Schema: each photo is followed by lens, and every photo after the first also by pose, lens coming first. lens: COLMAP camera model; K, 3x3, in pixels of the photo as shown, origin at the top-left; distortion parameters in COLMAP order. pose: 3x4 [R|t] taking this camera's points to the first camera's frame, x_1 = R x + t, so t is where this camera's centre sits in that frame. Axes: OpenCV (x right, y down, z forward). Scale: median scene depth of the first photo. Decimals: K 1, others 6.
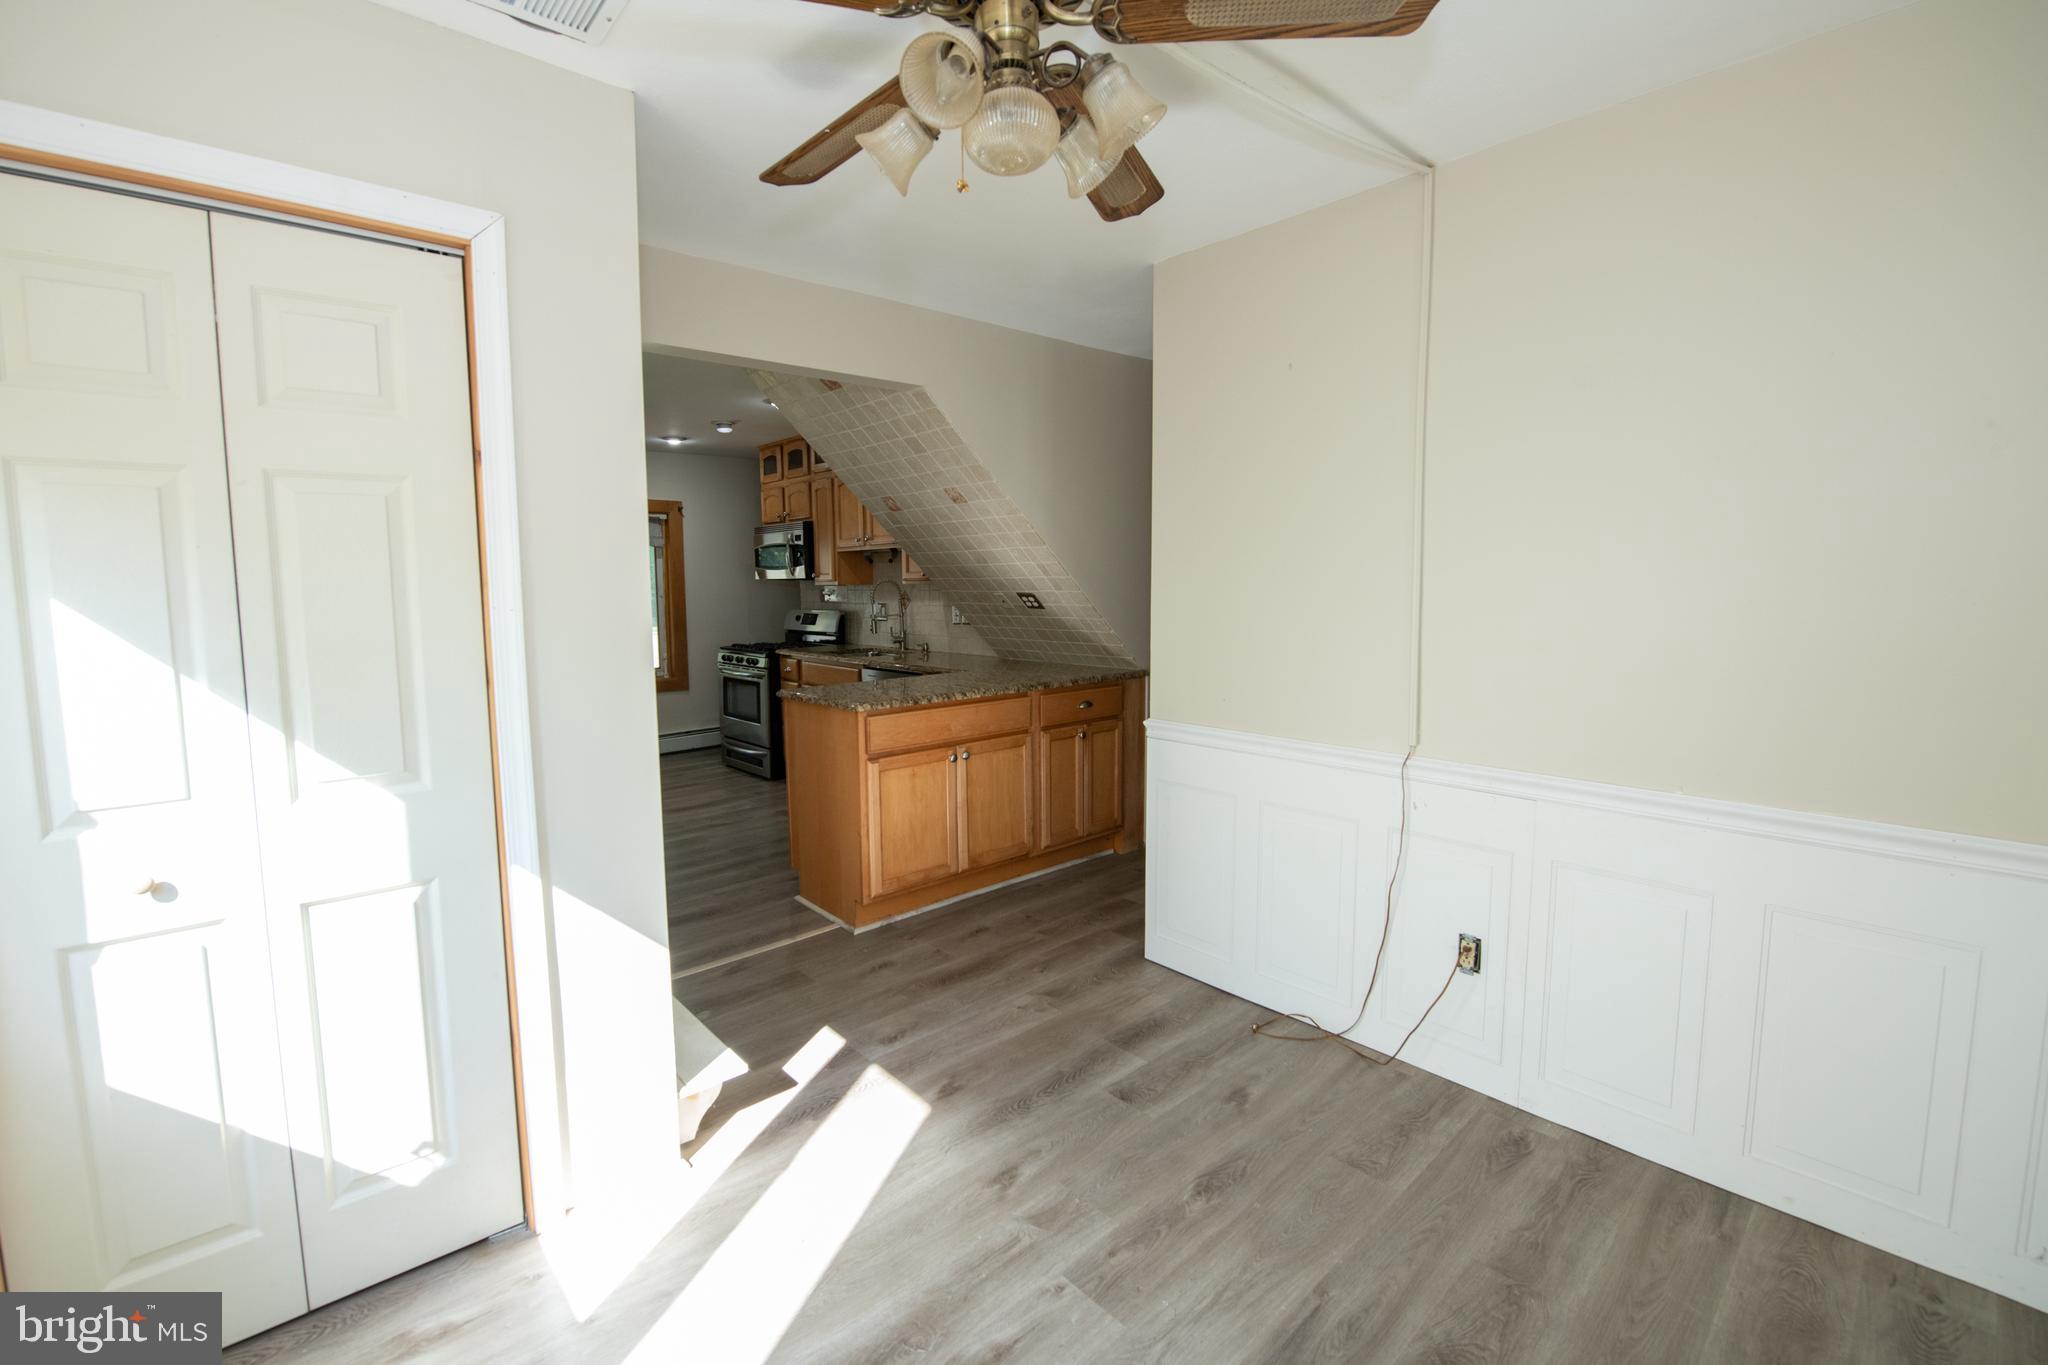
lens RADIAL K [[873.0, 0, 1024.1], [0, 873.0, 673.4], [0, 0, 1]] dist [-0.016358, -0.000942]
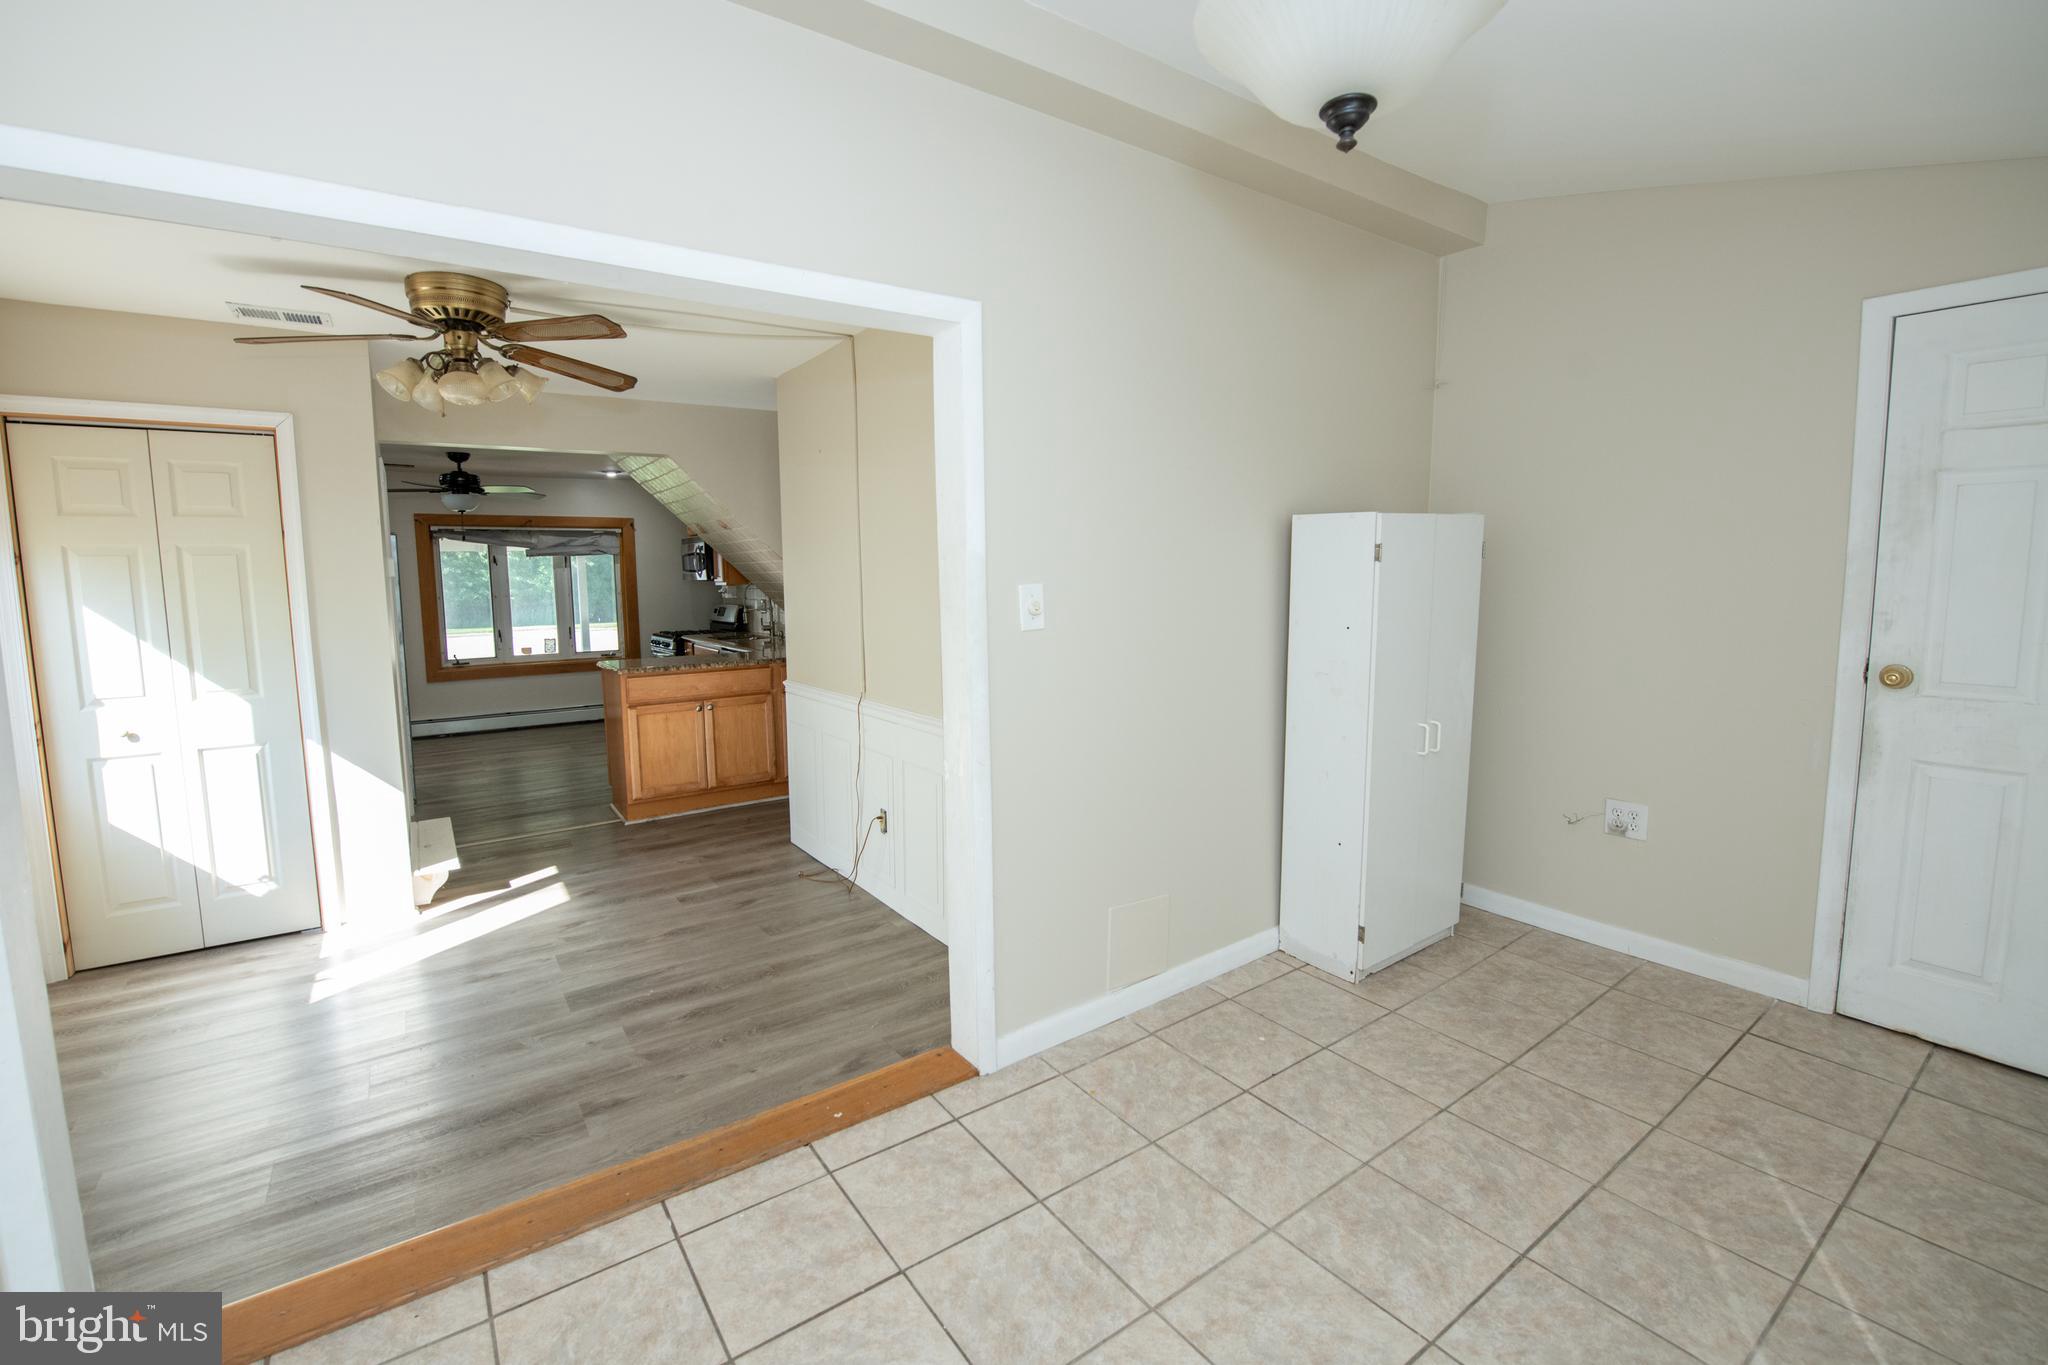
lens RADIAL K [[873.0, 0, 1021.0], [0, 873.0, 676.6], [0, 0, 1]] dist [-0.016358, -0.000942]
pose [[0.993202, 0.009788, -0.115992, 0.974709], [-0.008187, 0.999865, 0.014269, 0.029449], [0.116116, -0.013222, 0.993148, -0.593468]]
